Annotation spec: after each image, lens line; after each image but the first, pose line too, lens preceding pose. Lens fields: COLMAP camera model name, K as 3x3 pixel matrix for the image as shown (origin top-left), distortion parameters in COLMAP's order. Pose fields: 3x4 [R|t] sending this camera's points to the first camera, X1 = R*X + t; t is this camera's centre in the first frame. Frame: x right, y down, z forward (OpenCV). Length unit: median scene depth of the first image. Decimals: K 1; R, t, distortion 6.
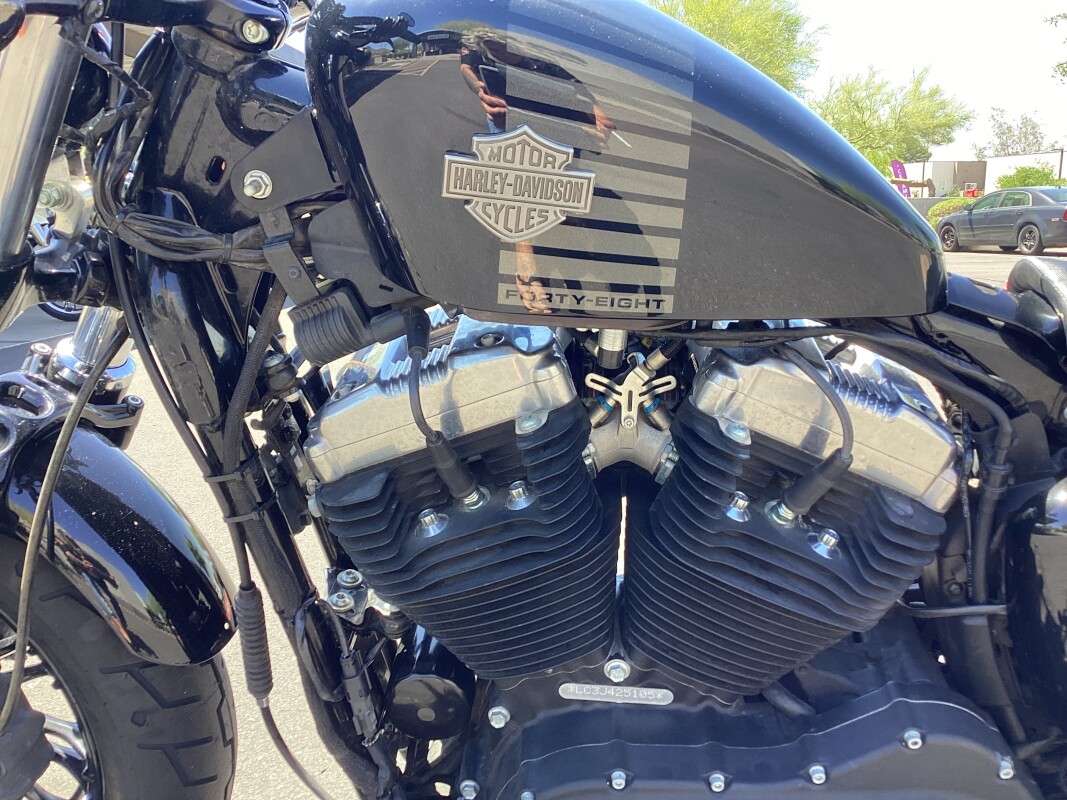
lens RADIAL K [[964.0, 0, 537.8], [0, 964.0, 395.7], [0, 0, 1]] dist [0.042831, -0.002166]
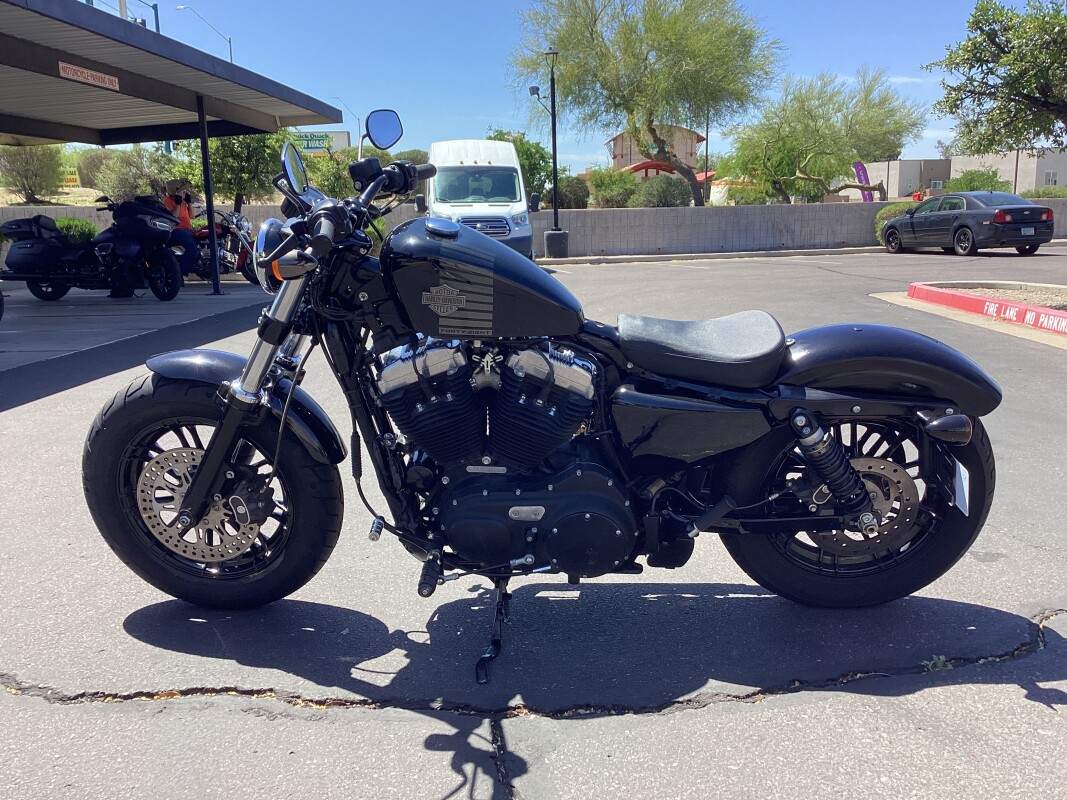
lens RADIAL K [[964.0, 0, 530.9], [0, 964.0, 403.9], [0, 0, 1]] dist [0.042831, -0.002166]
pose [[0.999760, -0.016241, 0.014700, 0.184585], [0.016133, 0.999842, 0.007404, 0.106579], [-0.014818, -0.007165, 0.999865, -1.939522]]
